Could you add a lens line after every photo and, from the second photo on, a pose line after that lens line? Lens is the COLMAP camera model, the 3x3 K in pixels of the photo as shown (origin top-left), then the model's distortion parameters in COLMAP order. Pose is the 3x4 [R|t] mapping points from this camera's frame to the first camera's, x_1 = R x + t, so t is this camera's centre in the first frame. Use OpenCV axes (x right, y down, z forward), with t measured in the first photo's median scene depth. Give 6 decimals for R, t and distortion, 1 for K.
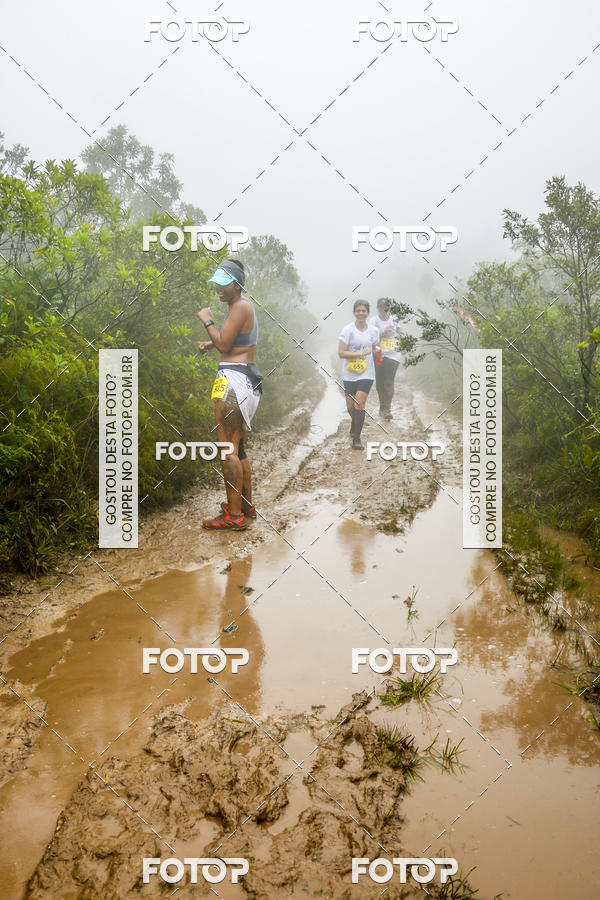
lens RADIAL K [[810.4, 0, 306.6], [0, 810.4, 461.4], [0, 0, 1]] dist [-0.153516, 0.197775]
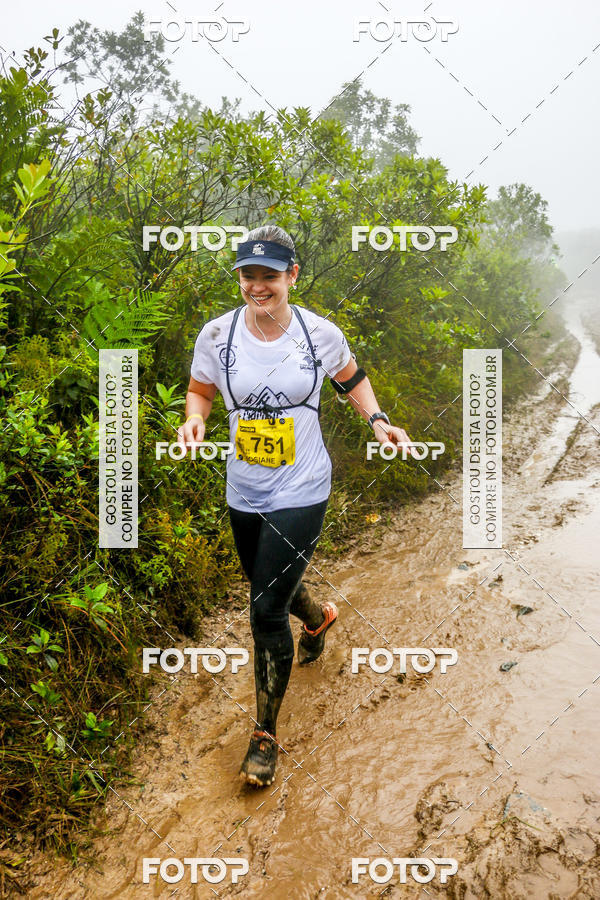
lens RADIAL K [[810.4, 0, 312.2], [0, 810.4, 448.1], [0, 0, 1]] dist [-0.153516, 0.197775]
pose [[0.959528, -0.003951, -0.281587, -0.046155], [0.012404, 0.999524, 0.028243, -0.026107], [0.281341, -0.030593, 0.959120, 0.152074]]
